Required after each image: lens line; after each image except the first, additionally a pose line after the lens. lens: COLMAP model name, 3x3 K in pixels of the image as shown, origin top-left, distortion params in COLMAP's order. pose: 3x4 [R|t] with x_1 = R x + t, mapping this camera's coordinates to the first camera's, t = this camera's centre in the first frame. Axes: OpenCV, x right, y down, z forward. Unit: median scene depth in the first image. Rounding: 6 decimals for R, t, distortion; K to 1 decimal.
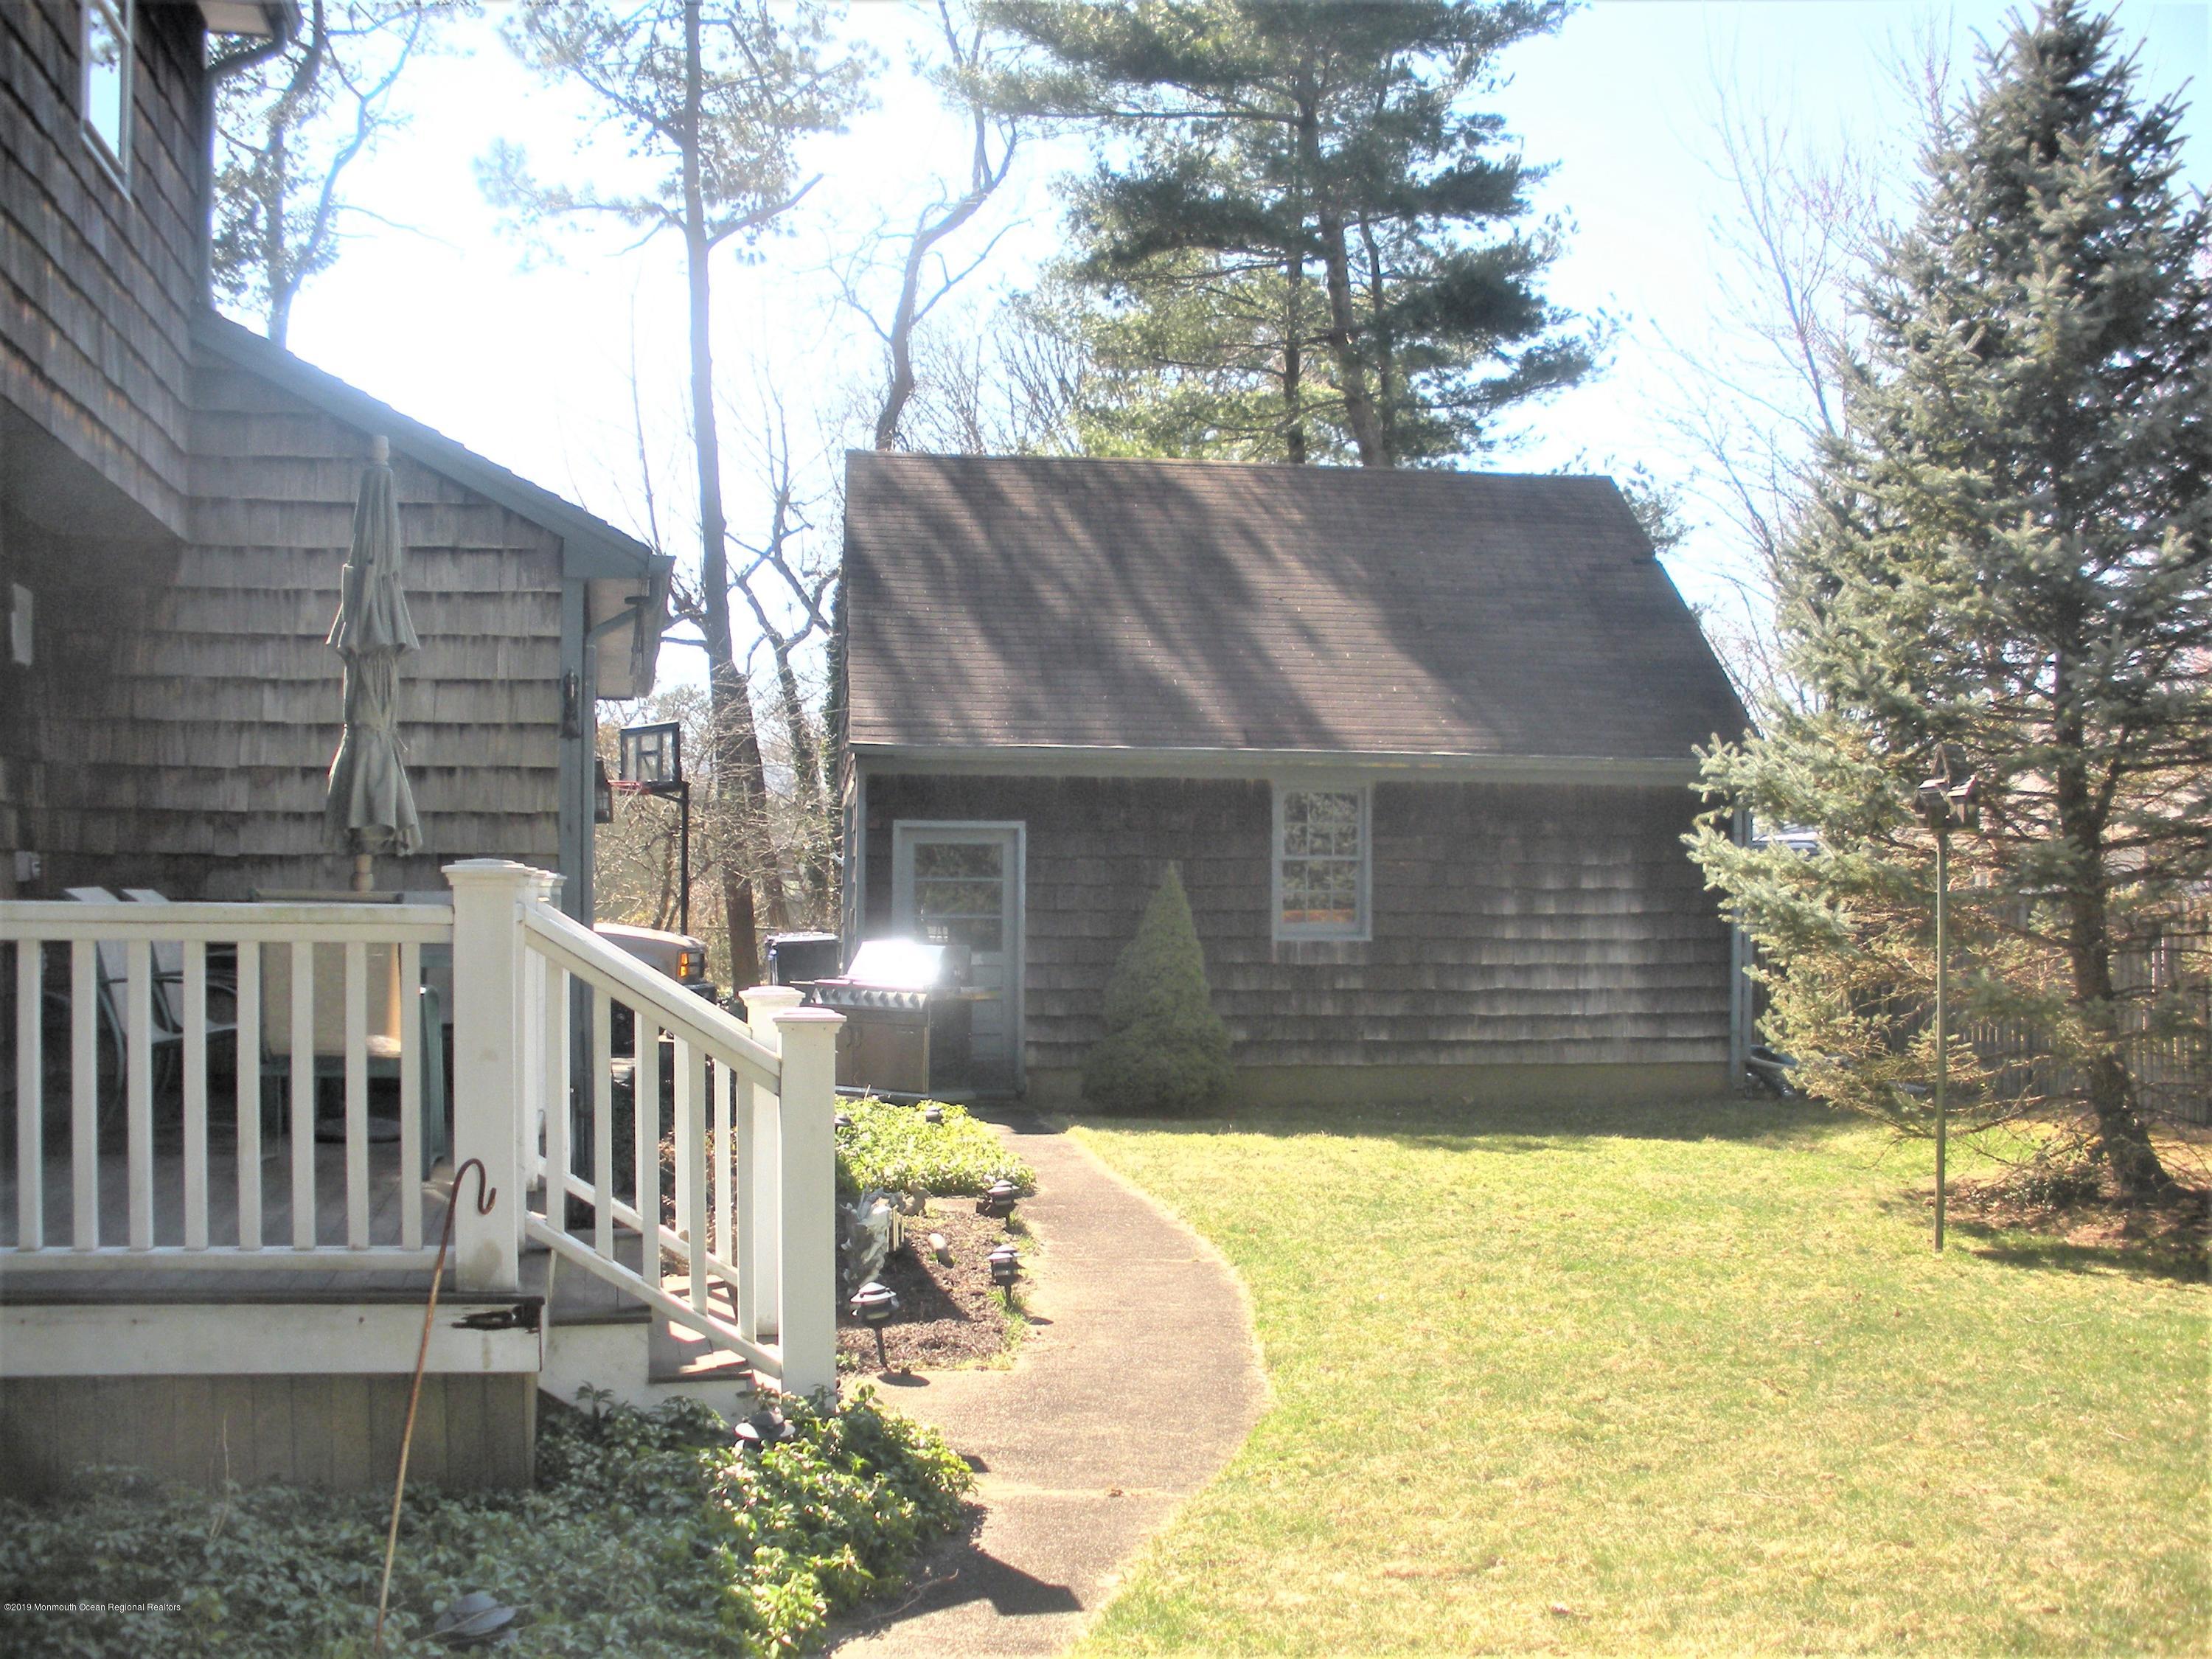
lens RADIAL K [[2348.8, 0, 1113.4], [0, 2348.8, 838.0], [0, 0, 1]] dist [-0.203365, 0.000000]
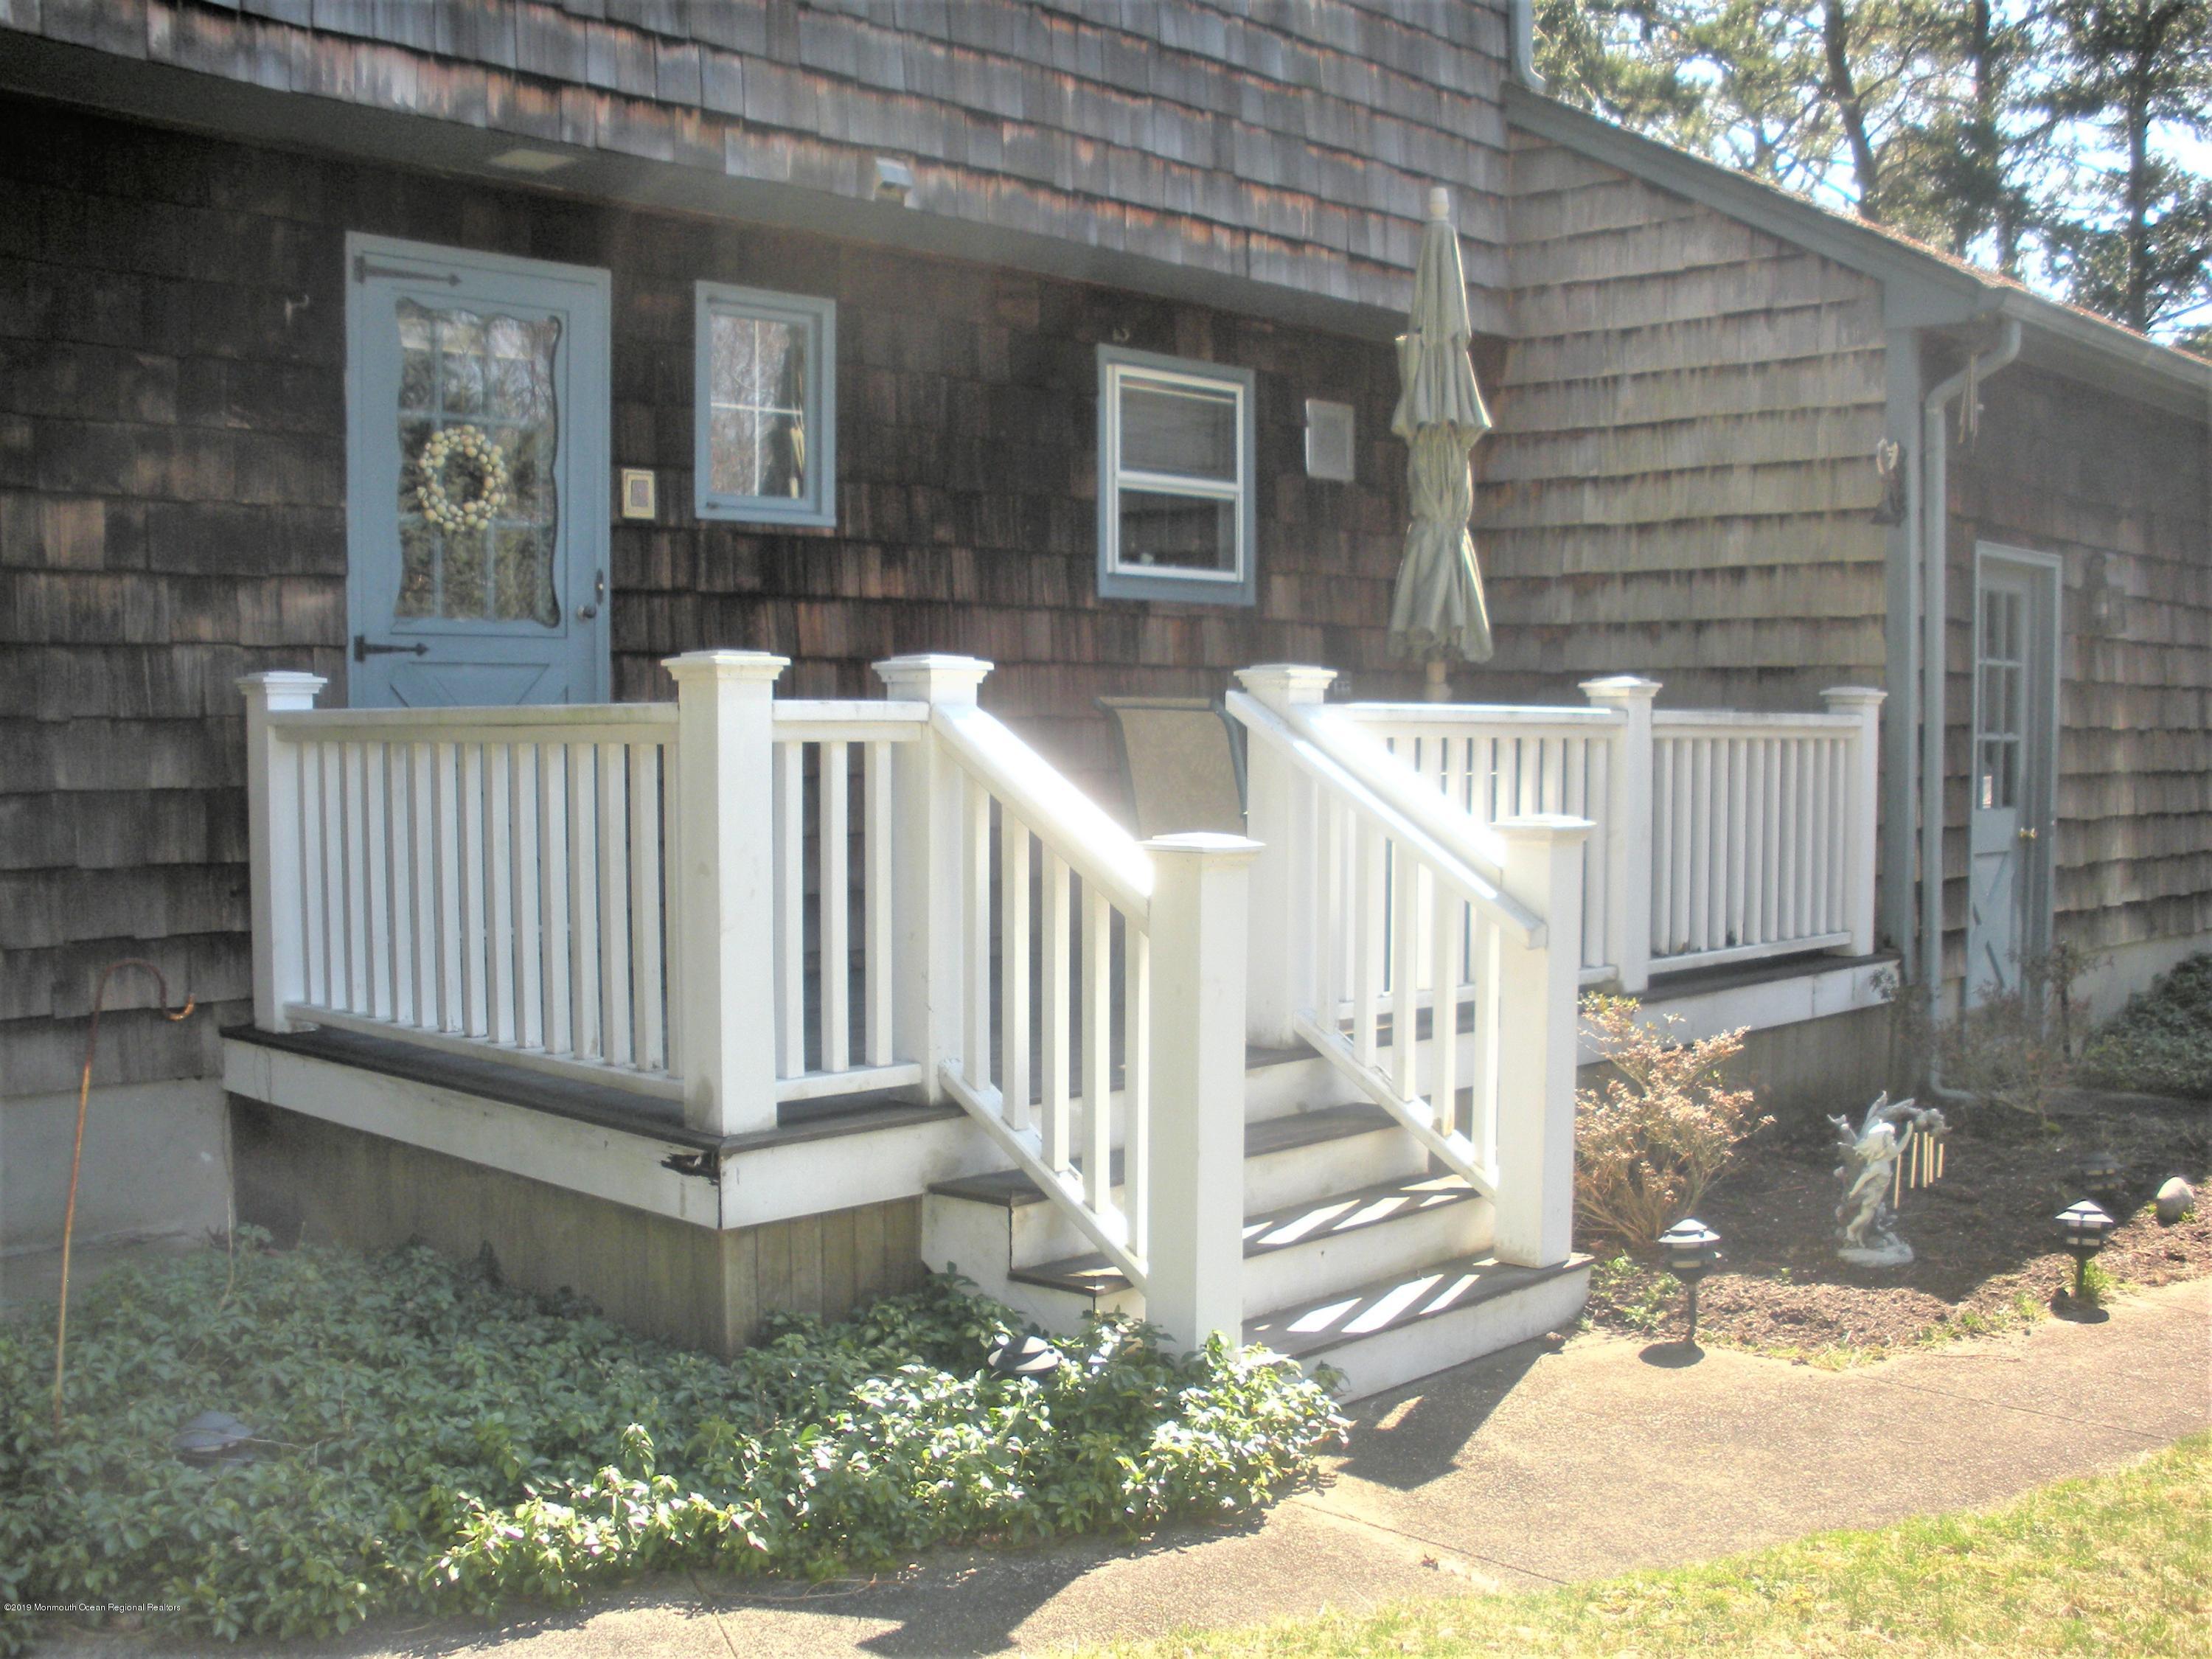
lens RADIAL K [[2348.8, 0, 1156.0], [0, 2348.8, 890.1], [0, 0, 1]] dist [-0.203365, 0.000000]
pose [[0.567735, 0.055169, -0.821361, 0.295961], [0.018705, 0.996630, 0.079871, 0.016970], [0.822999, -0.060709, 0.564789, 0.327551]]
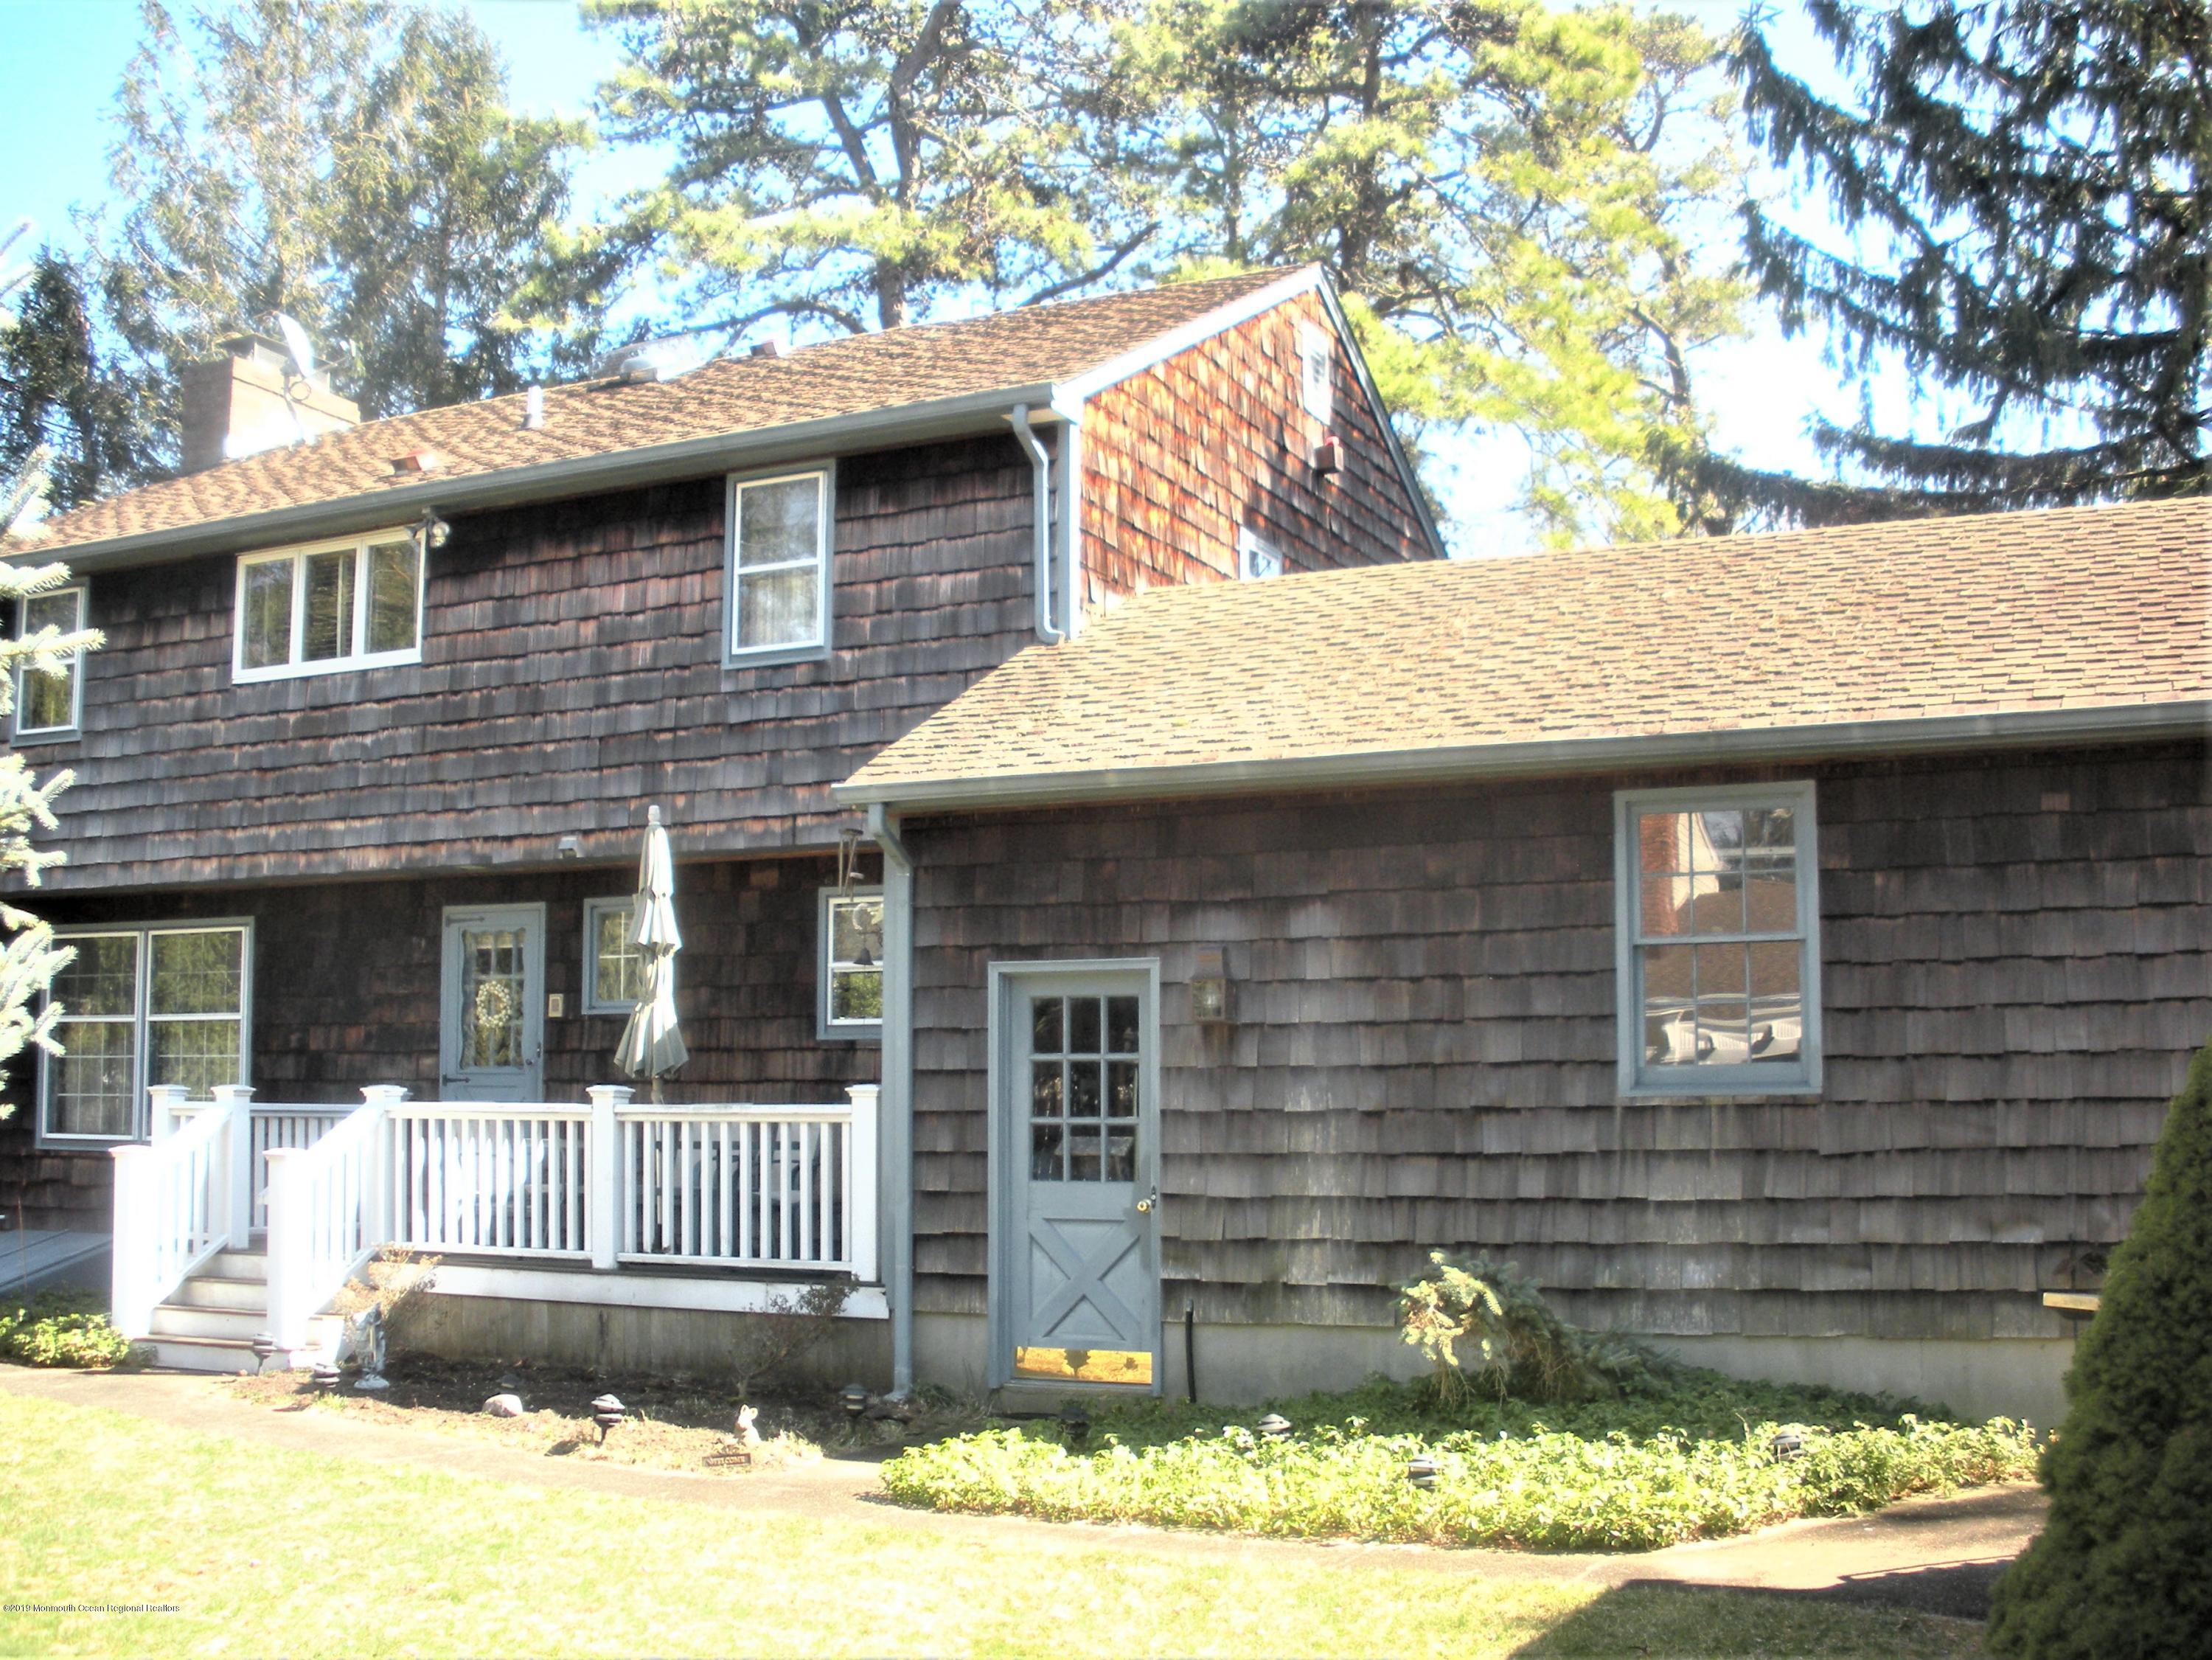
lens RADIAL K [[2349.0, 0, 1091.7], [0, 2349.0, 833.0], [0, 0, 1]] dist [-0.203365, 0.000000]
pose [[-0.604461, -0.094597, -0.790998, 0.615481], [0.022034, 0.990560, -0.135300, 0.050788], [0.796330, -0.099212, -0.596671, 1.808336]]
